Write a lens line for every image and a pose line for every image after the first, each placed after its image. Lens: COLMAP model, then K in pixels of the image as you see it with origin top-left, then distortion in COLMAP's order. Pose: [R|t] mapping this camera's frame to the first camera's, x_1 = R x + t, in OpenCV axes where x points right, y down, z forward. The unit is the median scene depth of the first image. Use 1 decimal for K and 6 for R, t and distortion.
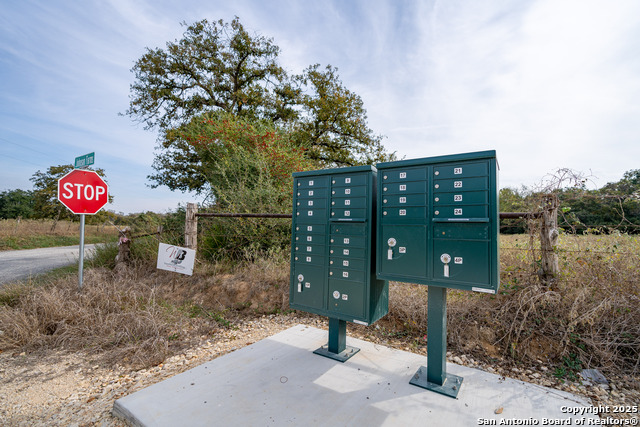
lens RADIAL K [[291.6, 0, 321.6], [0, 291.6, 212.9], [0, 0, 1]] dist [-0.001440, 0.001111]
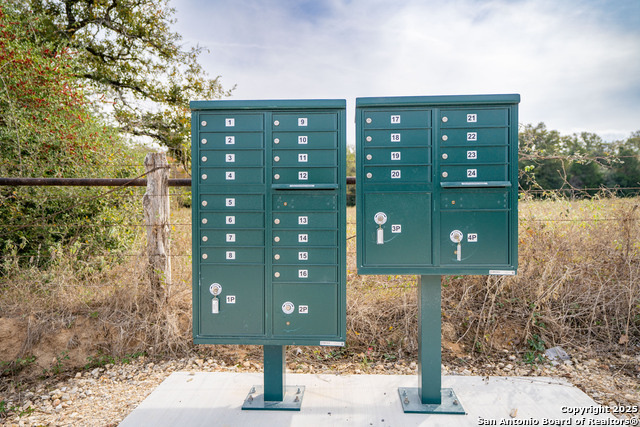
lens RADIAL K [[466.4, 0, 320.1], [0, 466.4, 212.6], [0, 0, 1]] dist [0.012814, 0.013439]
pose [[0.858766, -0.038335, 0.510932, -0.377596], [0.000097, 0.997209, 0.074658, 0.005292], [-0.512368, -0.064064, 0.856373, 0.126640]]
